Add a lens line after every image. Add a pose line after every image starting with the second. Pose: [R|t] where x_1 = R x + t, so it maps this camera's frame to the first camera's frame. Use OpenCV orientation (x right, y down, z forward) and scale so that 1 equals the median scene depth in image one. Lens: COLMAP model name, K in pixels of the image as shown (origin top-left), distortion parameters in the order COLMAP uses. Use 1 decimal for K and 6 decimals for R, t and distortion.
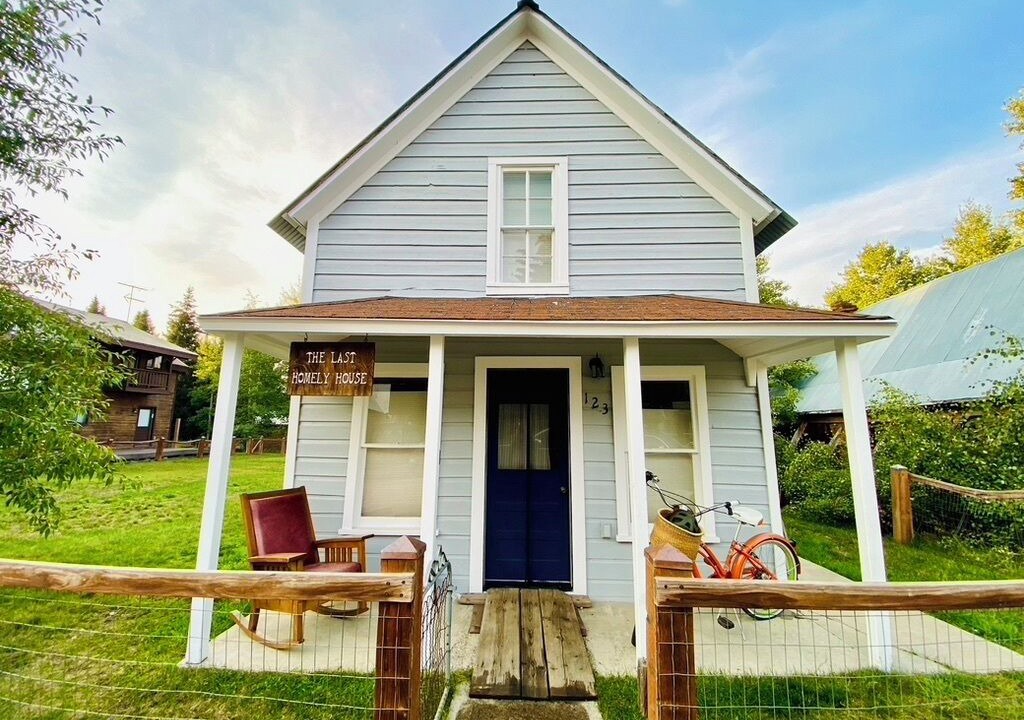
lens RADIAL K [[419.0, 0, 512.0], [0, 419.0, 360.0], [0, 0, 1]] dist [0.001060, -0.000078]
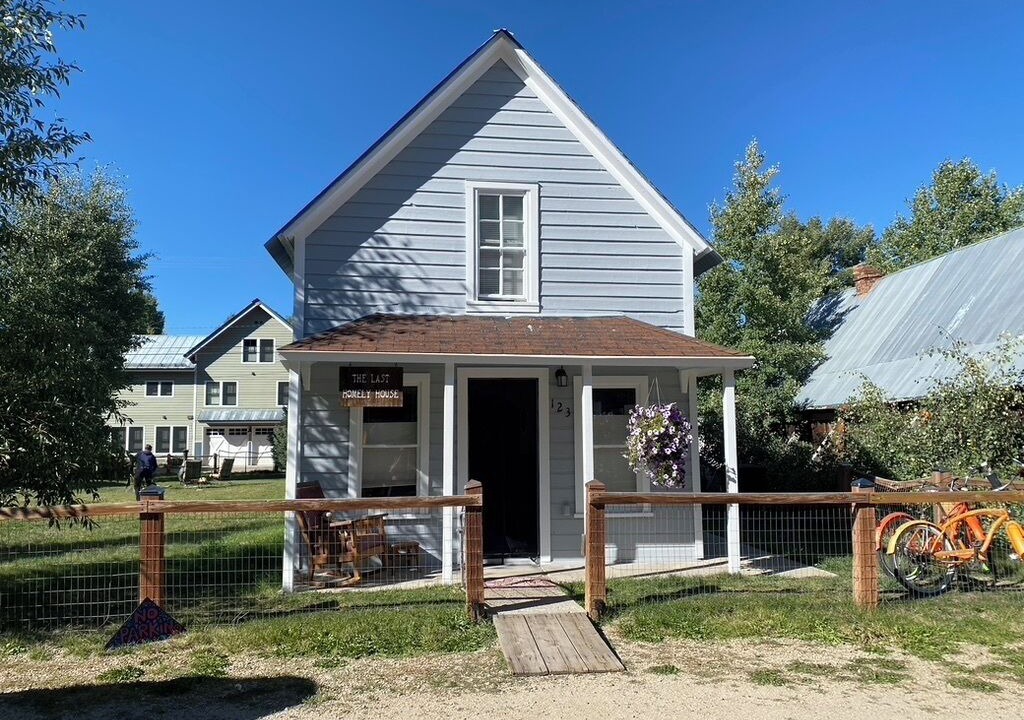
lens RADIAL K [[782.6, 0, 499.6], [0, 782.6, 359.4], [0, 0, 1]] dist [0.038157, -0.056554]
pose [[0.991839, -0.001988, 0.127482, -0.248555], [-0.006352, 0.997866, 0.064978, -0.172345], [-0.127340, -0.065258, 0.989710, -1.147162]]
